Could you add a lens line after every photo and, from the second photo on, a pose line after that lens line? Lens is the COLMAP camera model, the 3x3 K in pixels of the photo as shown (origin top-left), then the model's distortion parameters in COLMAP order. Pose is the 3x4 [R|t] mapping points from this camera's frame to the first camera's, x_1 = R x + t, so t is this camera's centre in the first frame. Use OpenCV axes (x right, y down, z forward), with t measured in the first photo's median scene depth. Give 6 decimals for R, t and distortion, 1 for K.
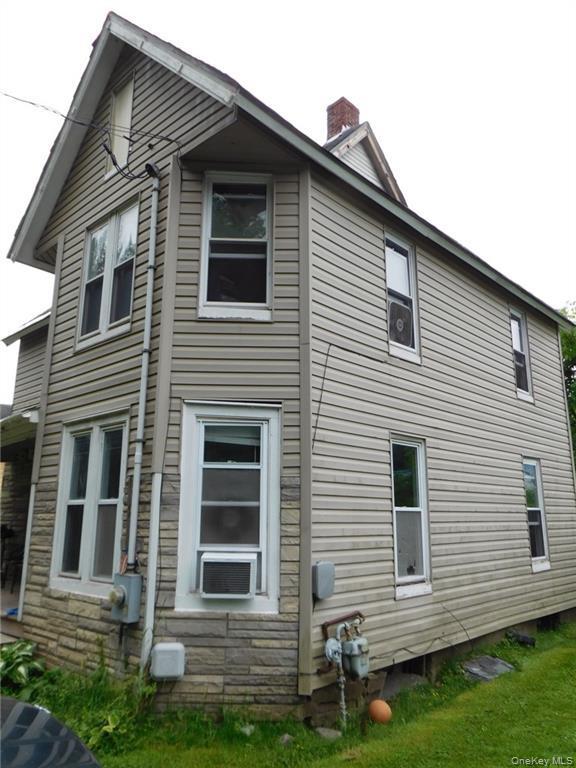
lens RADIAL K [[573.2, 0, 290.2], [0, 573.2, 385.9], [0, 0, 1]] dist [-0.022837, 0.053717]
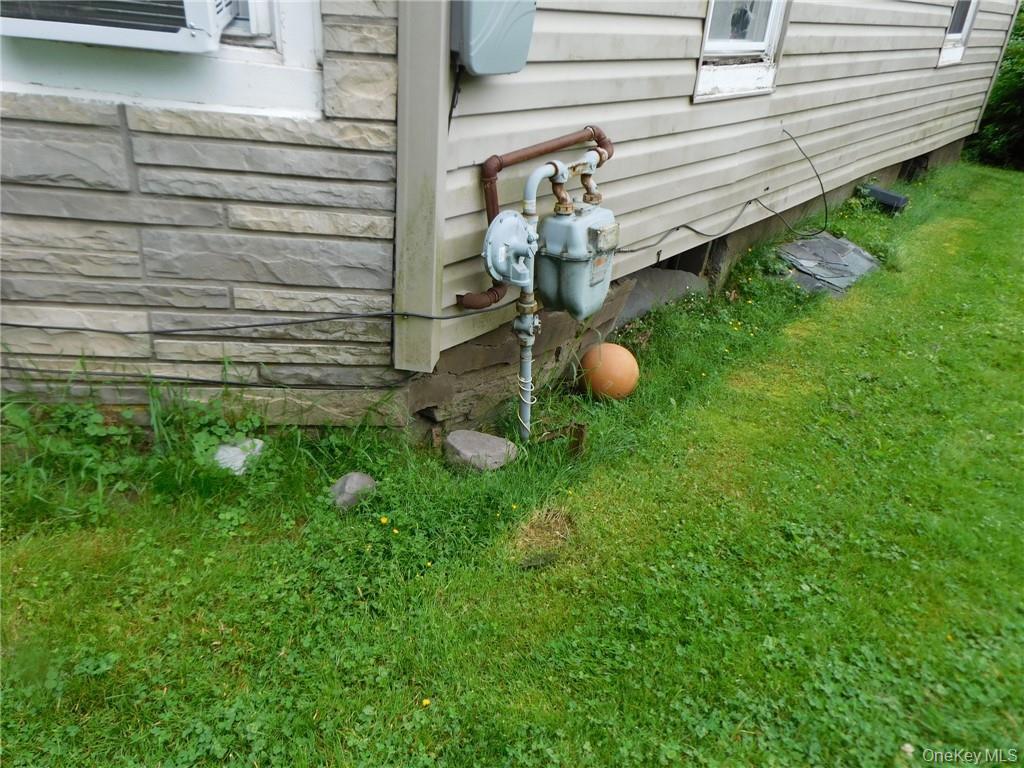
lens RADIAL K [[764.2, 0, 511.0], [0, 764.2, 388.3], [0, 0, 1]] dist [-0.022837, 0.053717]
pose [[0.995472, 0.025042, 0.091695, 0.039422], [-0.078750, 0.757502, 0.648065, 0.253322], [-0.053230, -0.652352, 0.756044, 0.638564]]
